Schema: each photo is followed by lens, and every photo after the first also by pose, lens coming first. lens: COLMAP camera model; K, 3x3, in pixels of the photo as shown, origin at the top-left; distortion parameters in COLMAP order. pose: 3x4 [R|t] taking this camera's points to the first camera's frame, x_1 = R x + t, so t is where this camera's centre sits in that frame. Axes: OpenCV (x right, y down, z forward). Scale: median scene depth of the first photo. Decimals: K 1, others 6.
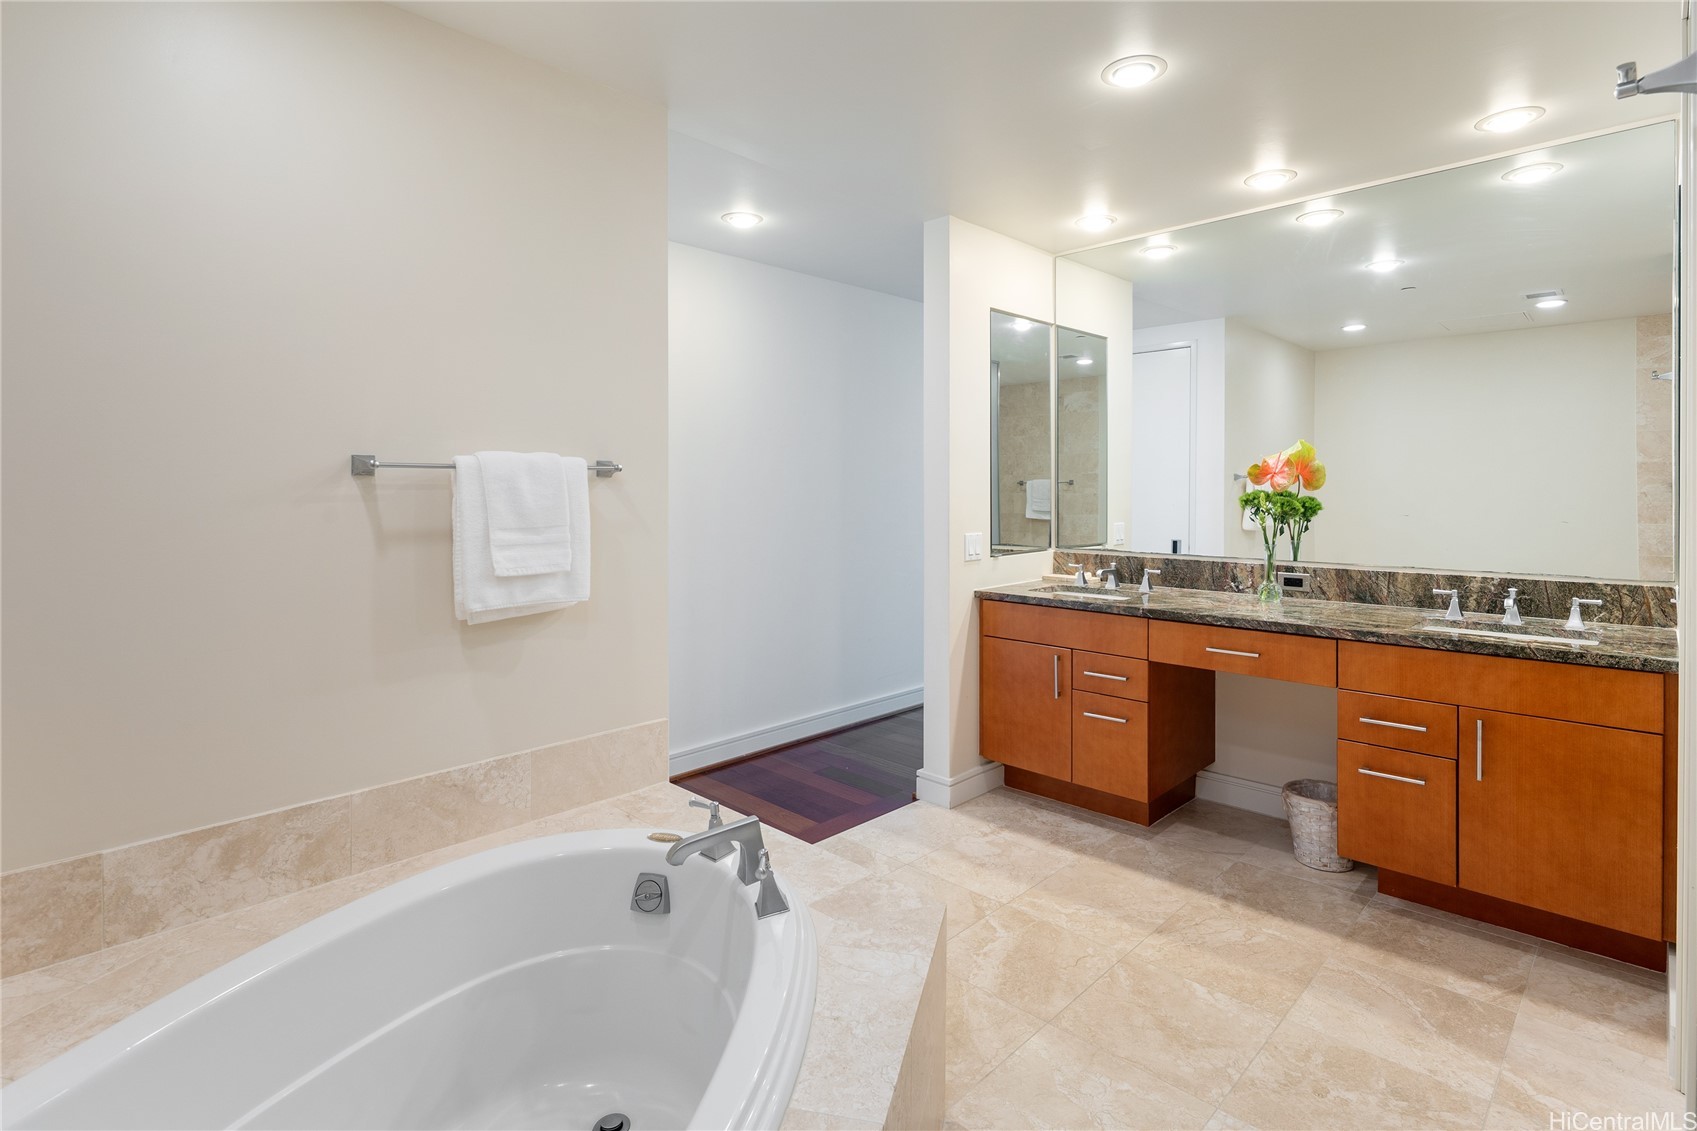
lens RADIAL K [[829.1, 0, 863.0], [0, 829.1, 482.4], [0, 0, 1]] dist [0.000420, -0.002953]
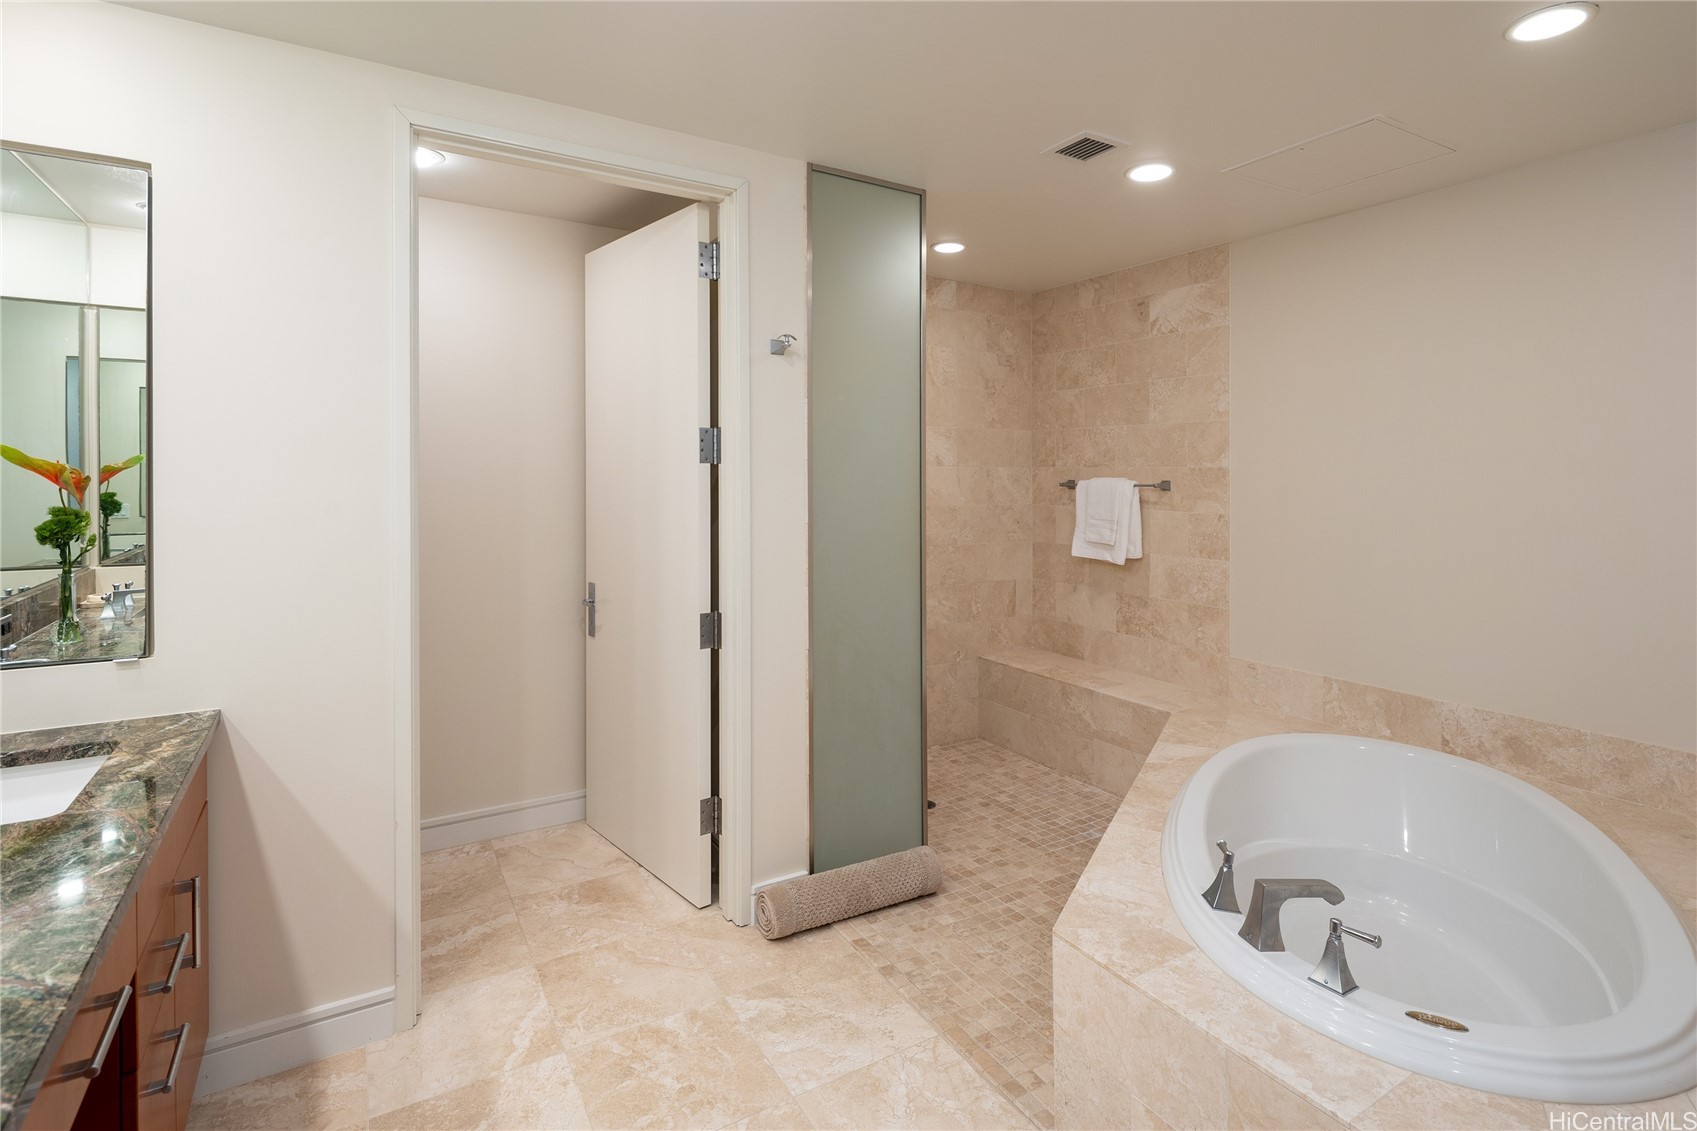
lens RADIAL K [[829.1, 0, 863.0], [0, 829.1, 482.4], [0, 0, 1]] dist [0.000420, -0.002953]
pose [[-0.969999, -0.001395, 0.243105, 0.051946], [-0.000838, 0.999997, 0.002395, -0.030303], [-0.243108, 0.002120, -0.969997, 1.333773]]
